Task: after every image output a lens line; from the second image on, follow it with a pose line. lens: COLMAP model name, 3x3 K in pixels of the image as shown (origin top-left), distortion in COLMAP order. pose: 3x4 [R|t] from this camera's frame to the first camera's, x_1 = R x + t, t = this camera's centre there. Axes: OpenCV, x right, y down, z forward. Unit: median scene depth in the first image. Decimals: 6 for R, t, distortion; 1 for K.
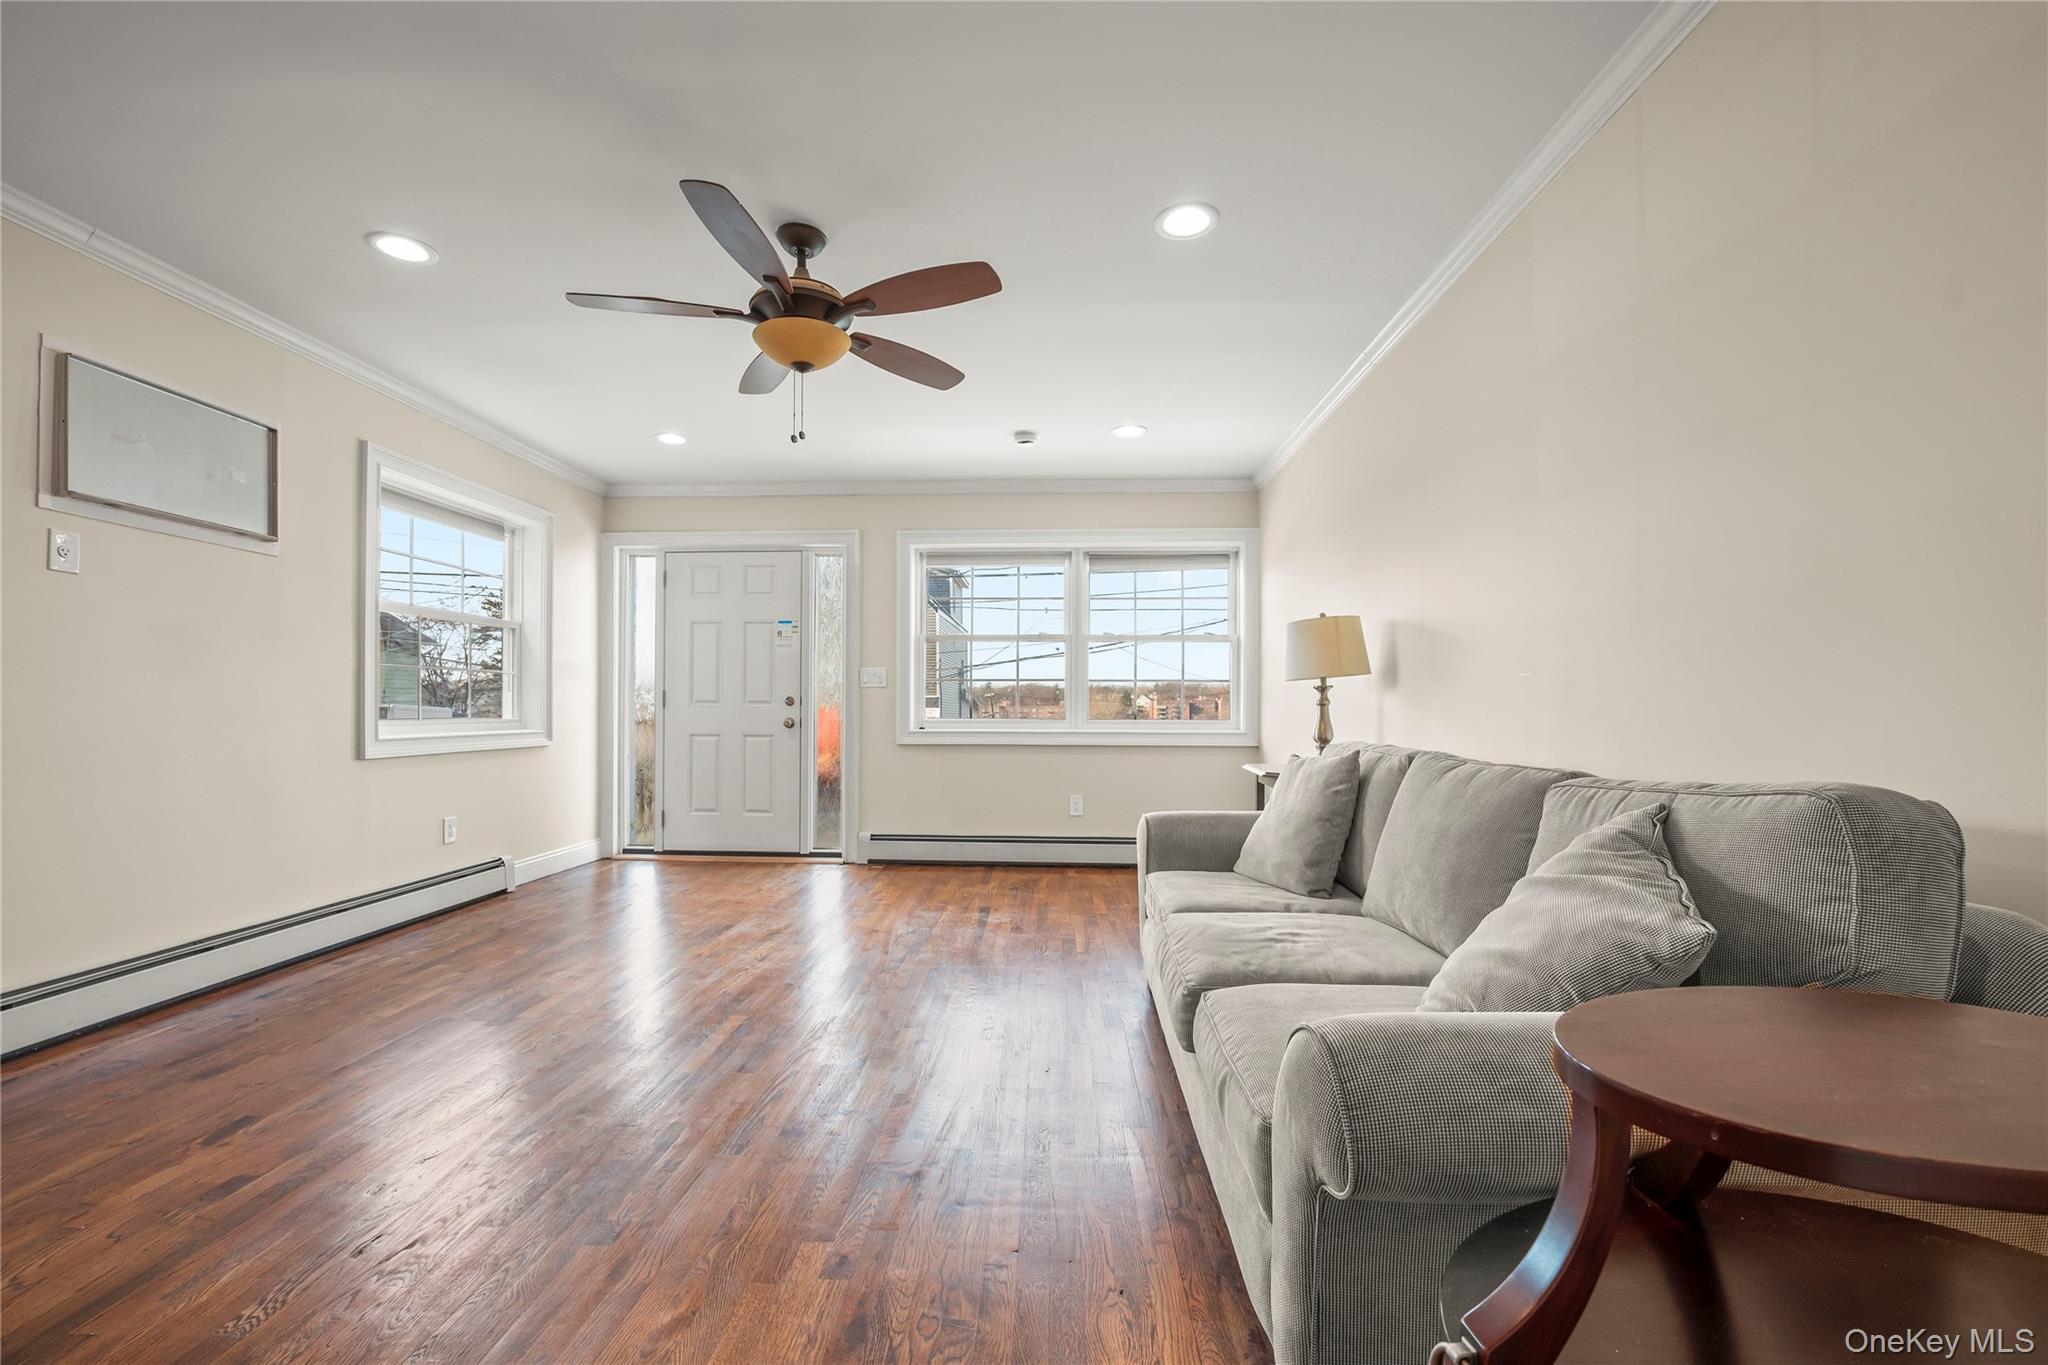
lens RADIAL K [[842.5, 0, 1017.2], [0, 842.5, 710.4], [0, 0, 1]] dist [-0.021073, 0.000025]
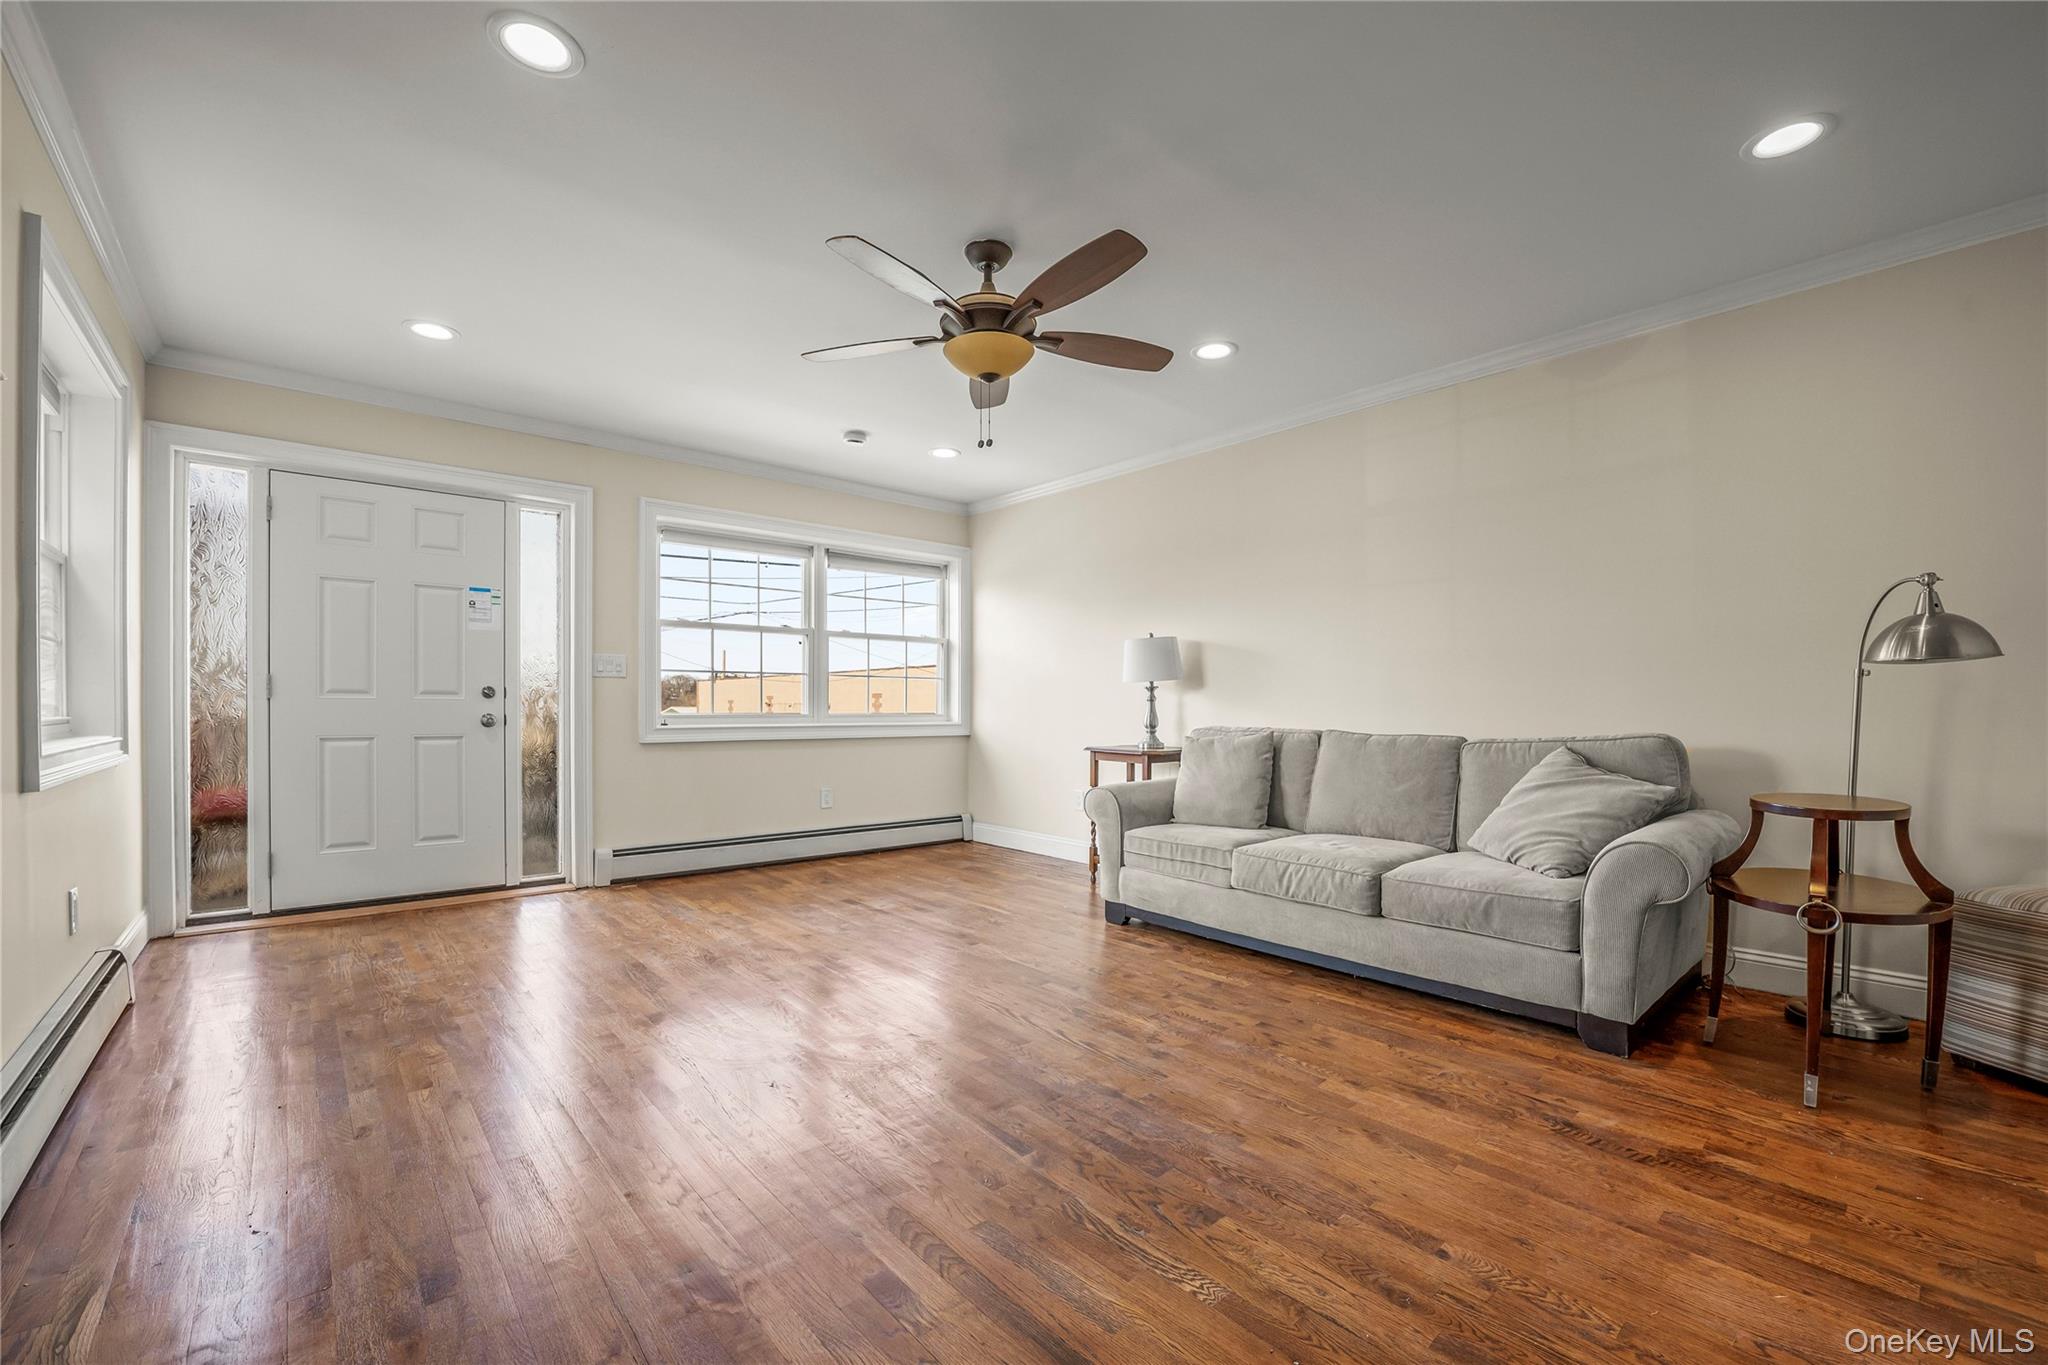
lens RADIAL K [[843.1, 0, 1031.8], [0, 843.1, 714.5], [0, 0, 1]] dist [-0.023373, -0.000014]
pose [[0.714994, -0.007876, 0.699086, -0.967529], [-0.000960, 0.999925, 0.012247, -0.001007], [-0.699130, -0.009428, 0.714932, 0.209906]]
